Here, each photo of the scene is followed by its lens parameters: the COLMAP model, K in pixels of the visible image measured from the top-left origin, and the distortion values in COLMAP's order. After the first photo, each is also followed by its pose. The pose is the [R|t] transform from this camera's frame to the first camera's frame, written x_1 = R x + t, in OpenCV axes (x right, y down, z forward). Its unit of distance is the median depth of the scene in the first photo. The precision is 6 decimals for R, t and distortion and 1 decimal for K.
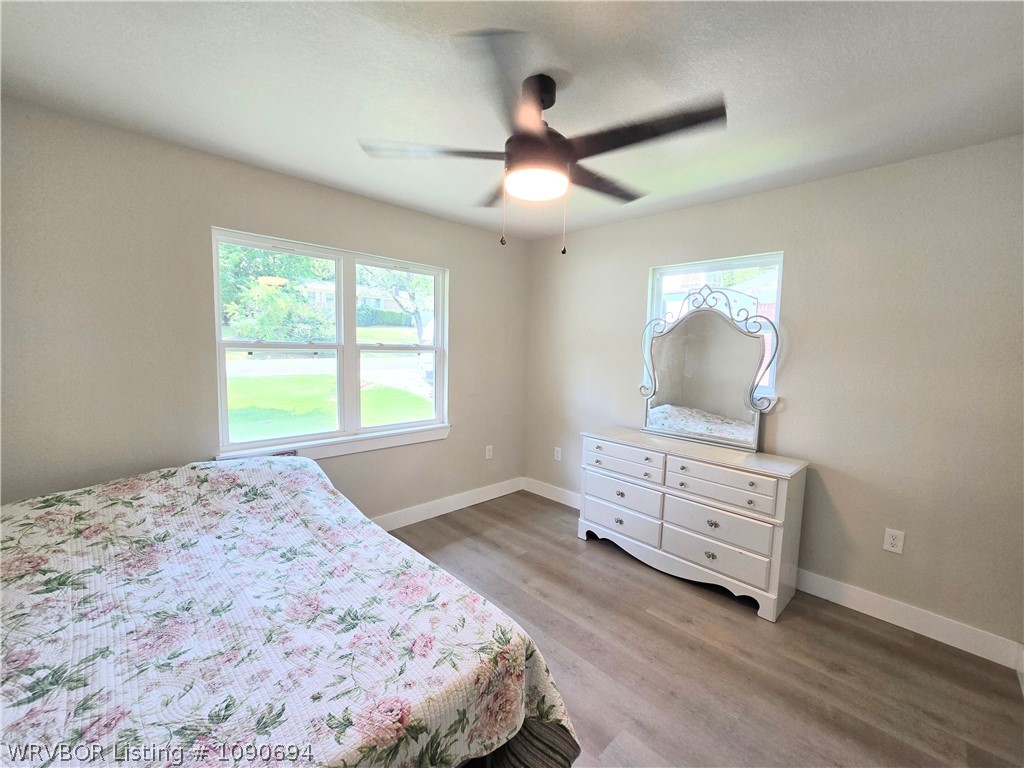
lens RADIAL K [[418.9, 0, 519.4], [0, 418.9, 382.9], [0, 0, 1]] dist [-0.004659, 0.001270]
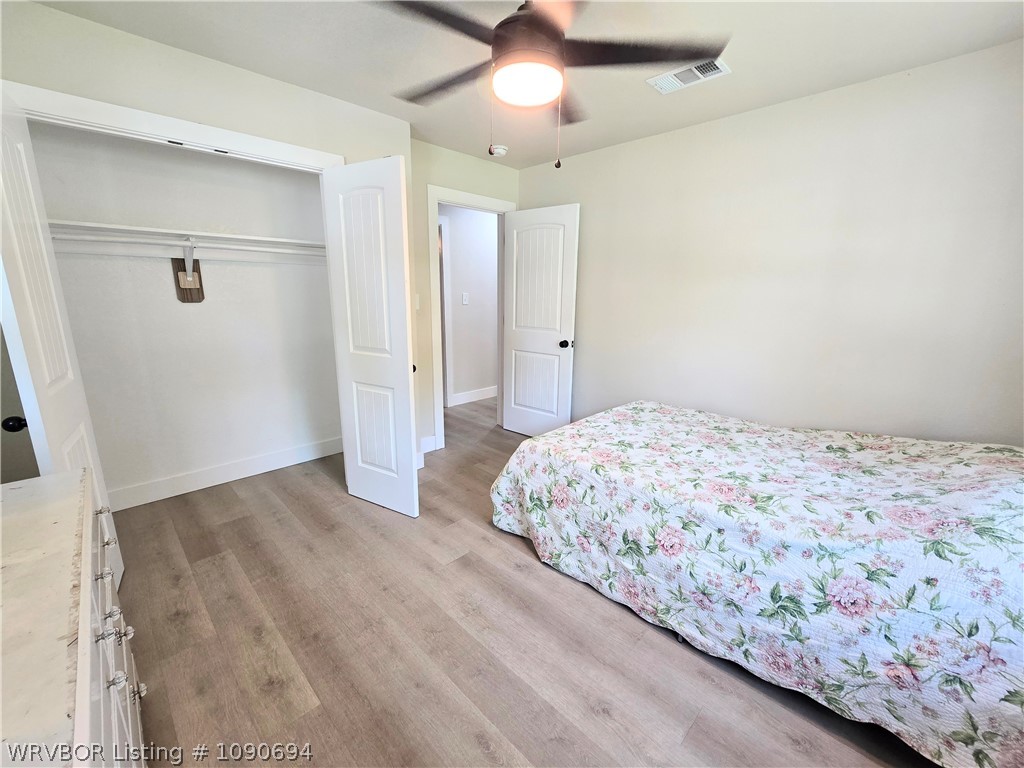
lens RADIAL K [[418.9, 0, 519.4], [0, 418.9, 382.9], [0, 0, 1]] dist [-0.004659, 0.001270]
pose [[-0.999184, -0.031855, -0.024834, 0.068592], [-0.037876, 0.952523, 0.302101, -0.153248], [0.014032, 0.302795, -0.952953, 2.309447]]
